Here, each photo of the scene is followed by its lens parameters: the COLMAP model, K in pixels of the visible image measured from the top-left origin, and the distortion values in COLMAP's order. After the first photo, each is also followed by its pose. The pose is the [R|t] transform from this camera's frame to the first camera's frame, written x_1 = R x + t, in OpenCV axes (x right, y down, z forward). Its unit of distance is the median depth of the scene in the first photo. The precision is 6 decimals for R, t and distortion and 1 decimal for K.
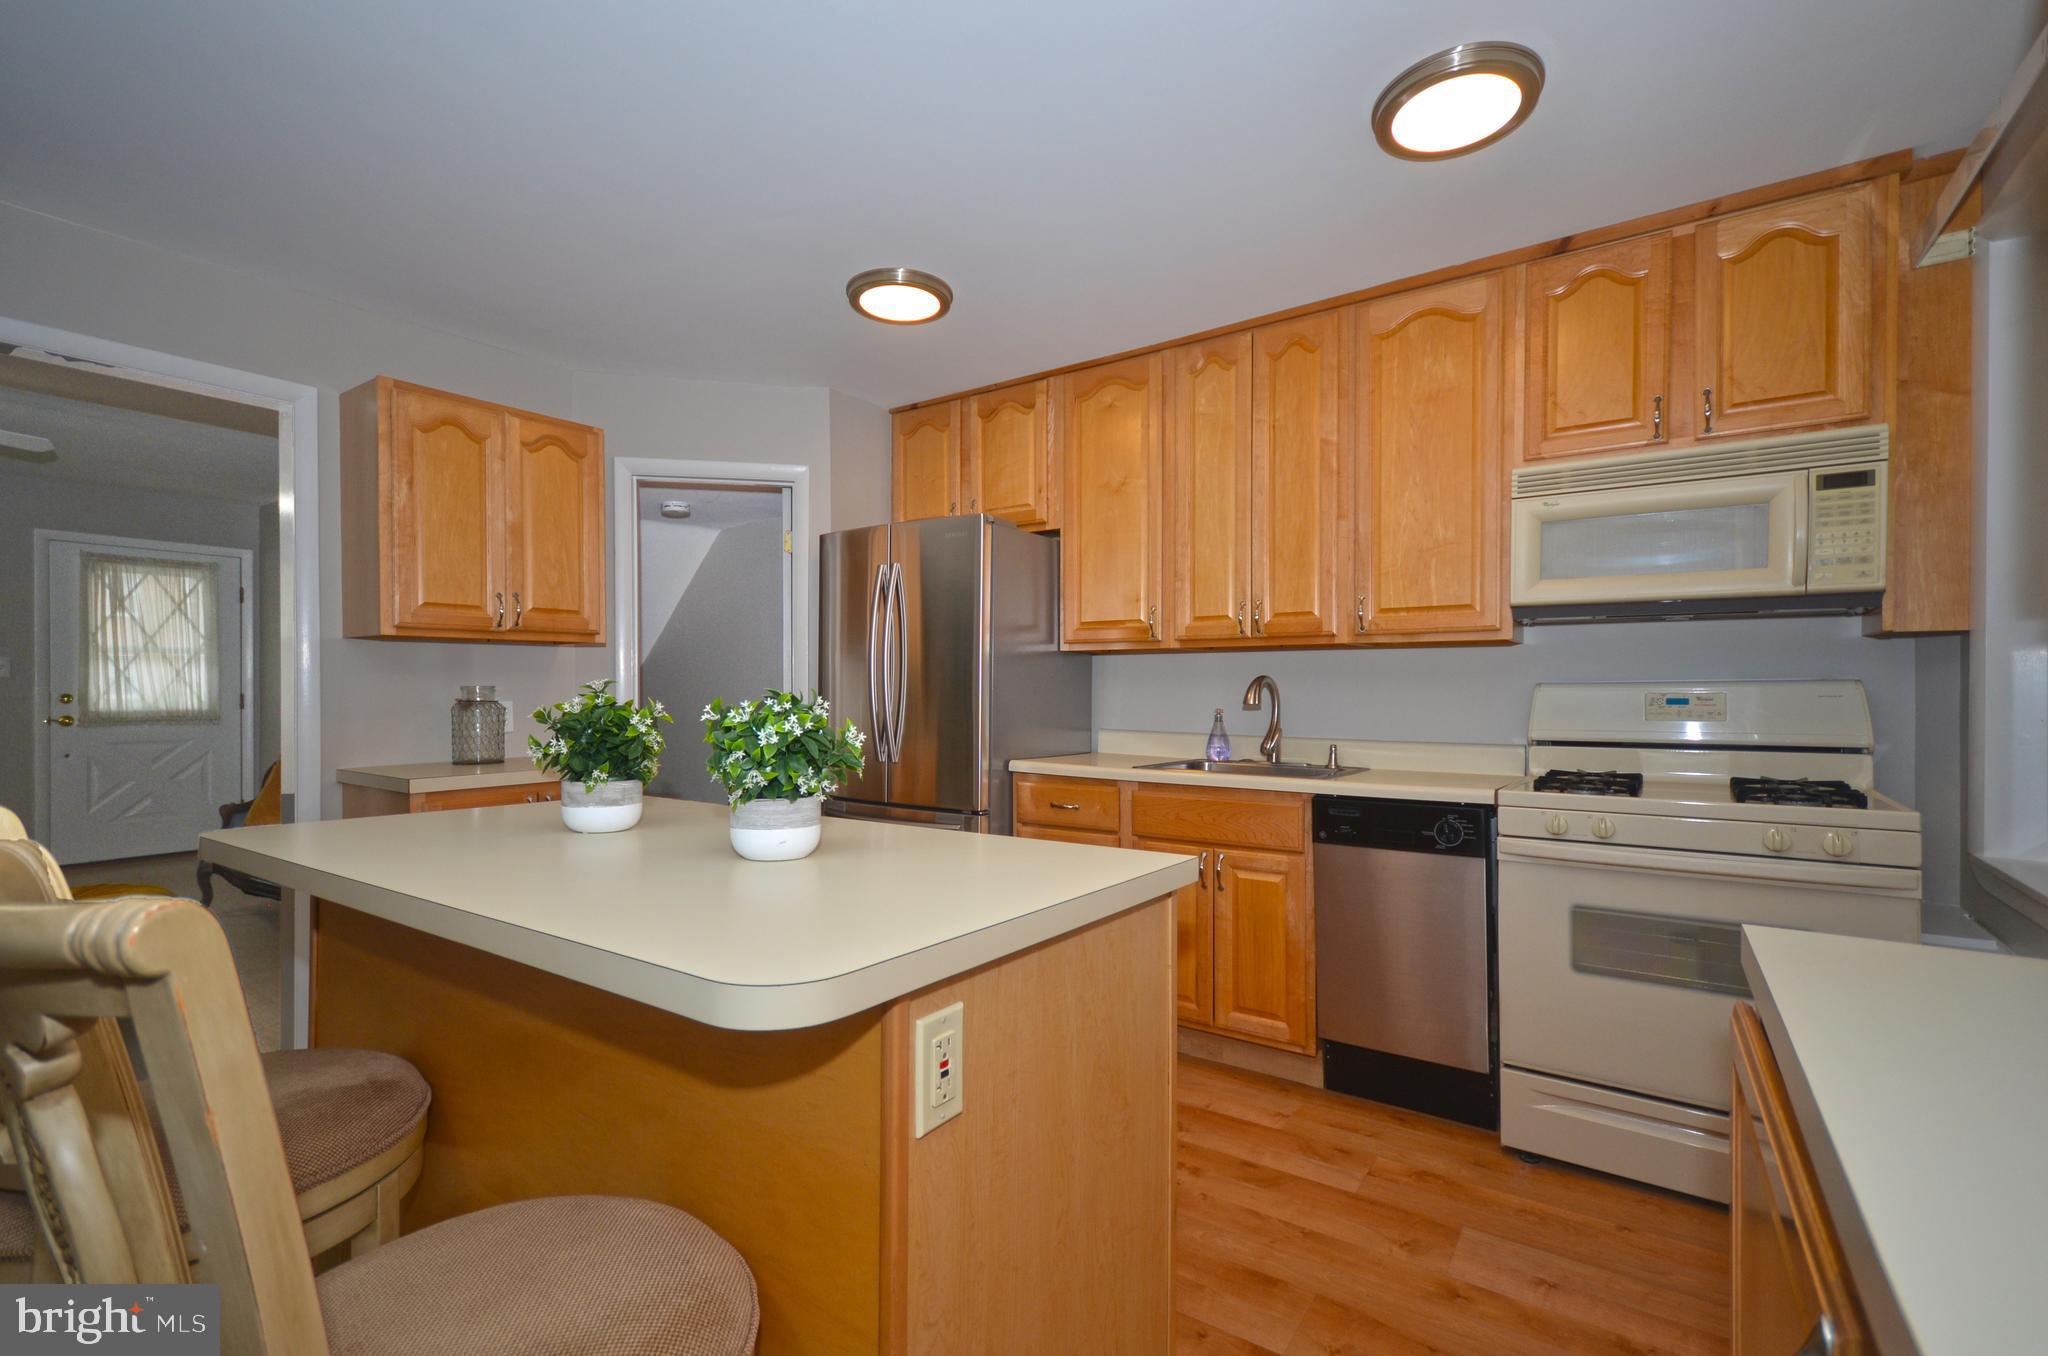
lens RADIAL K [[895.8, 0, 1027.7], [0, 895.8, 696.0], [0, 0, 1]] dist [0.001818, 0.000080]
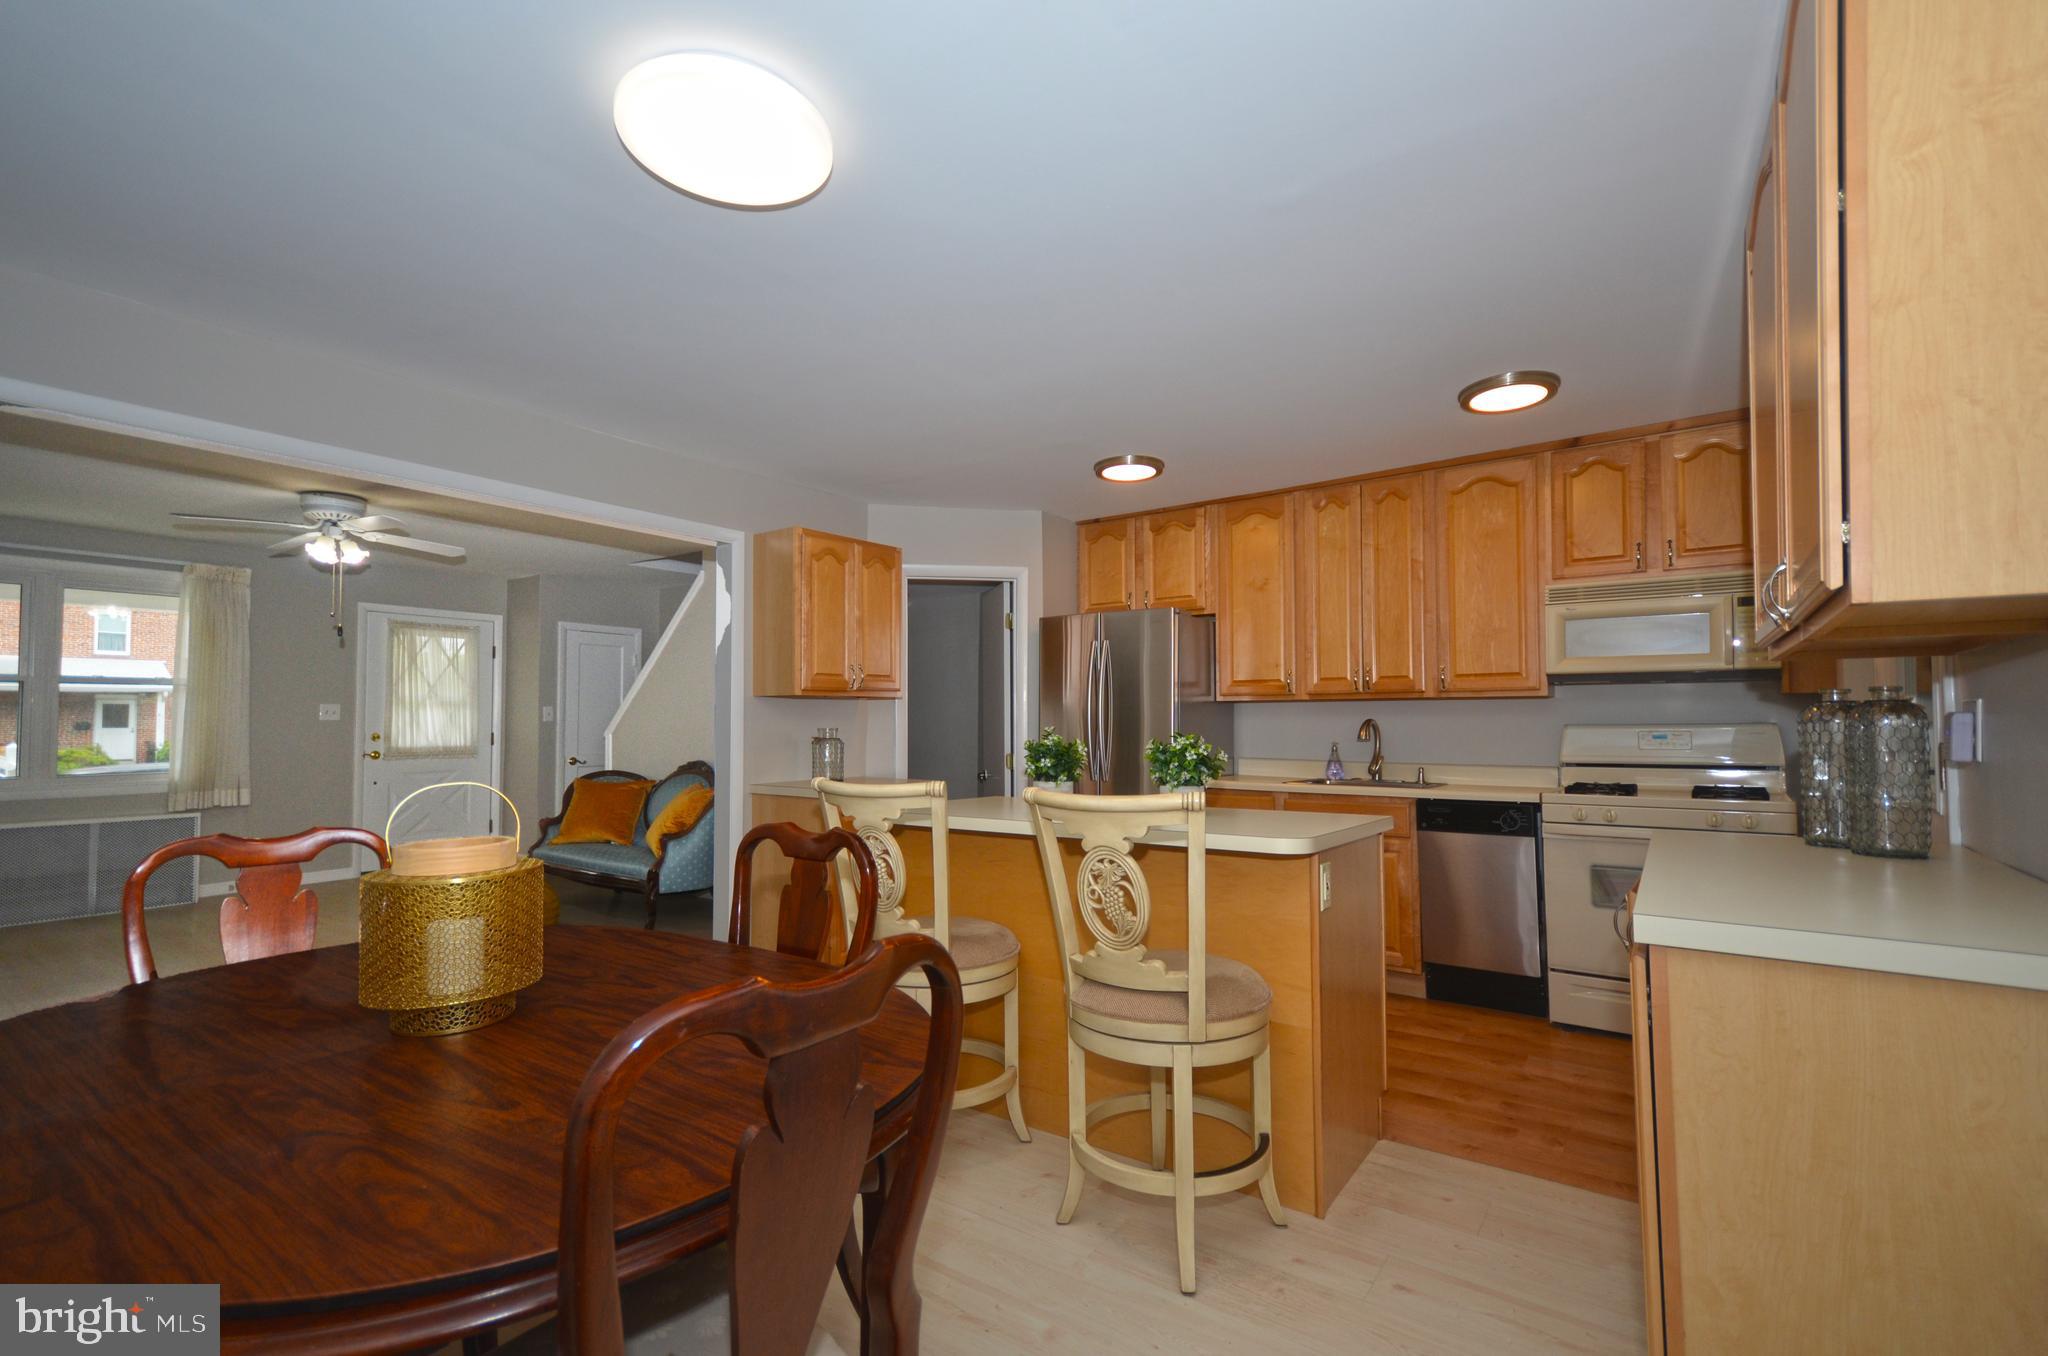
lens RADIAL K [[902.6, 0, 1031.3], [0, 902.6, 694.6], [0, 0, 1]] dist [0.014395, 0.000680]
pose [[0.999866, -0.004093, -0.015864, -0.279445], [0.003462, 0.999211, -0.039566, -0.006565], [0.016014, 0.039506, 0.999091, -0.495174]]
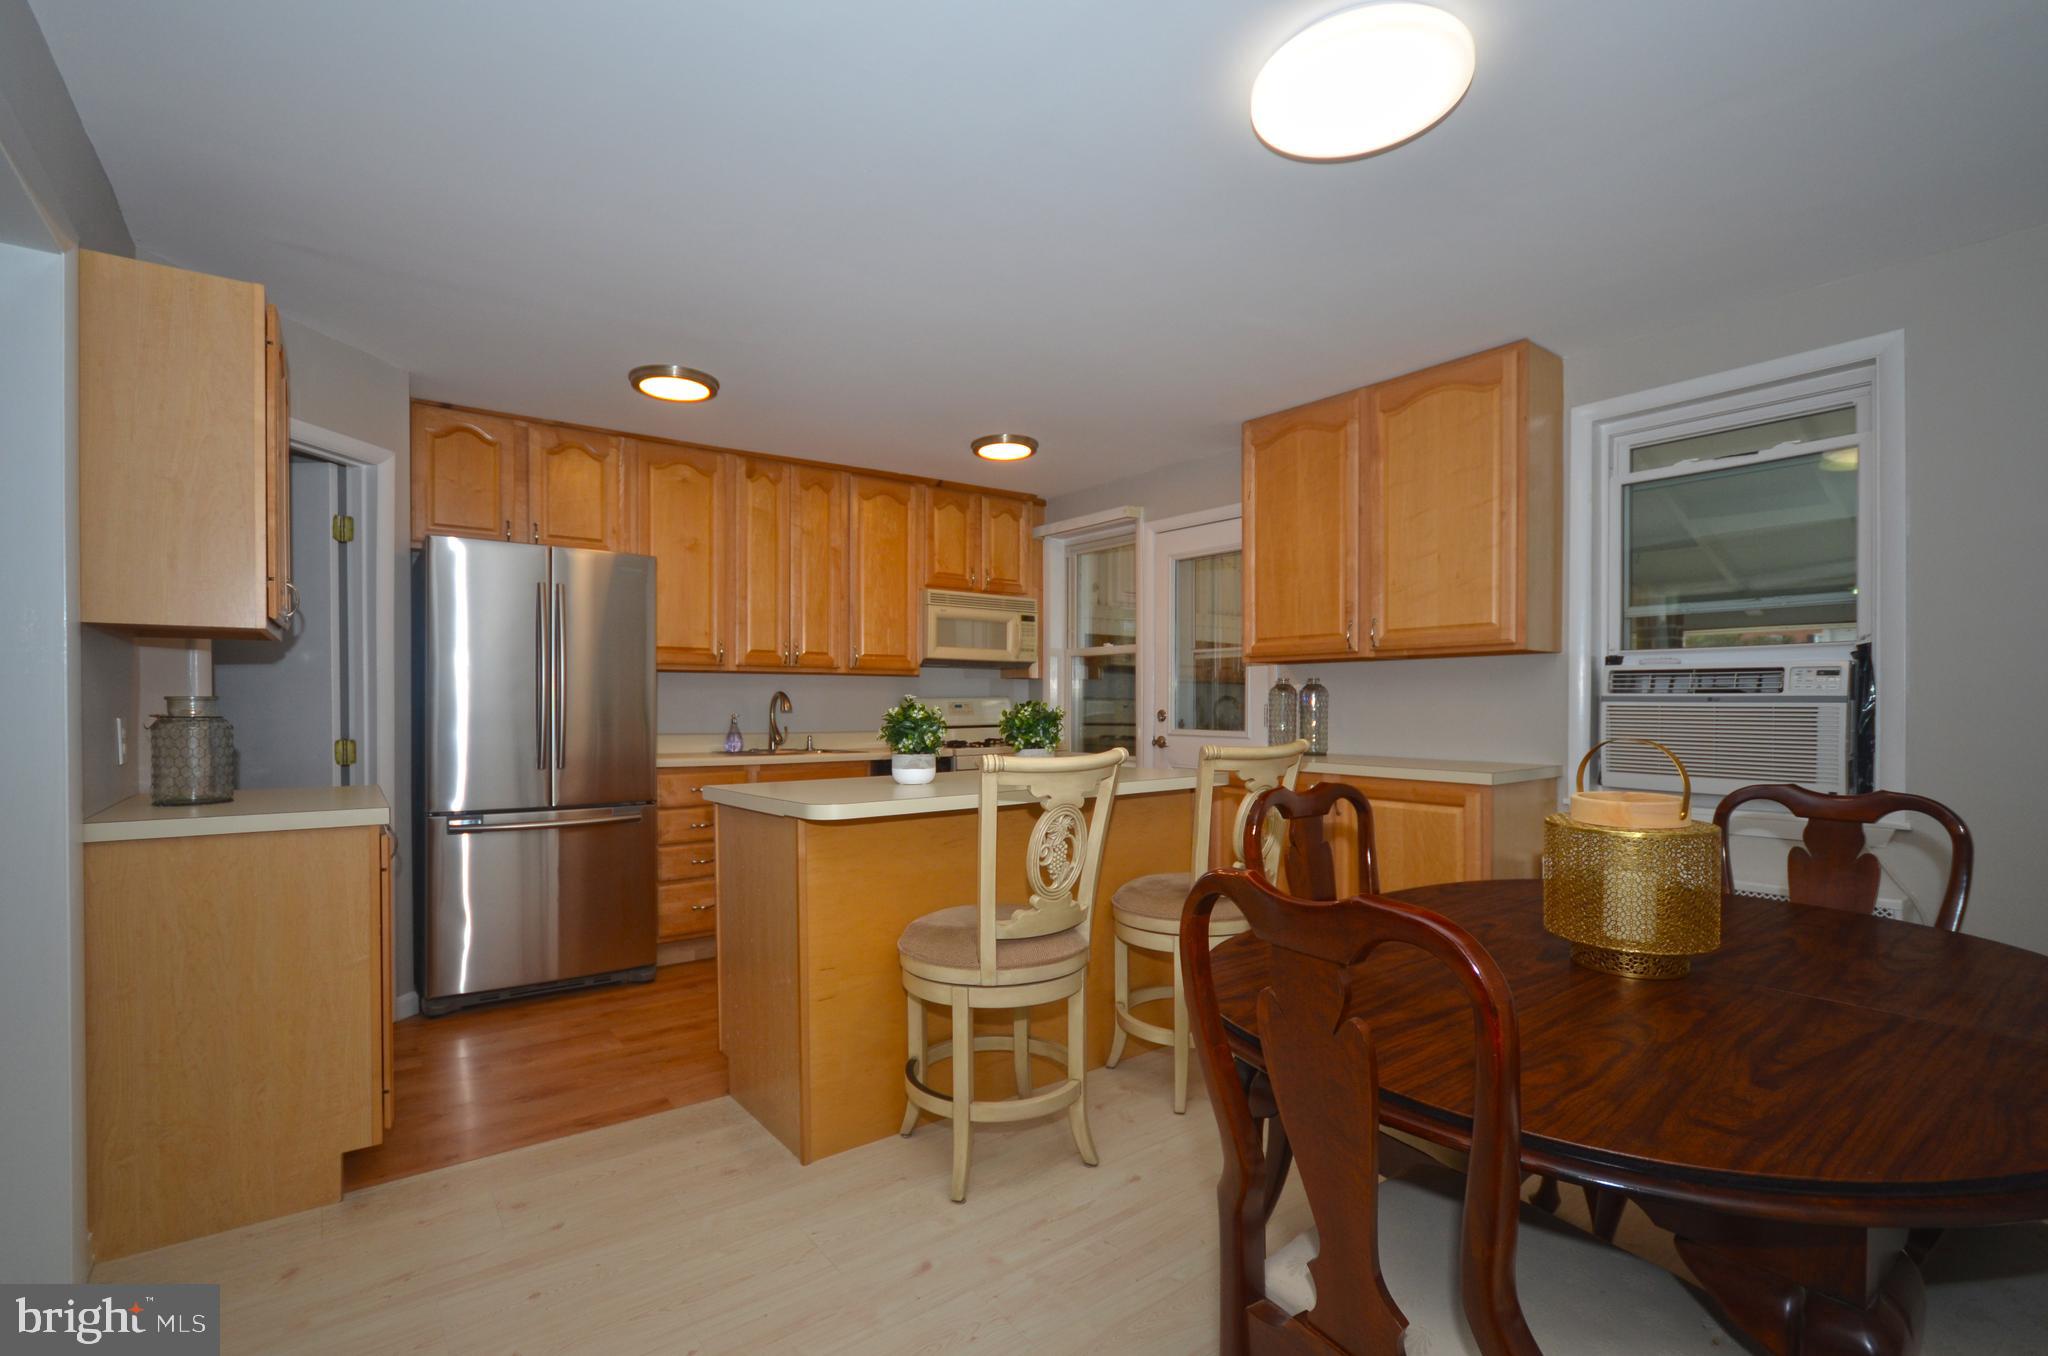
lens RADIAL K [[924.3, 0, 1003.4], [0, 924.3, 704.3], [0, 0, 1]] dist [0.001803, 0.000075]
pose [[0.327967, -0.004241, 0.944680, -1.190480], [0.006635, 0.999976, 0.002186, -0.001727], [-0.944666, 0.005551, 0.327987, 0.154368]]
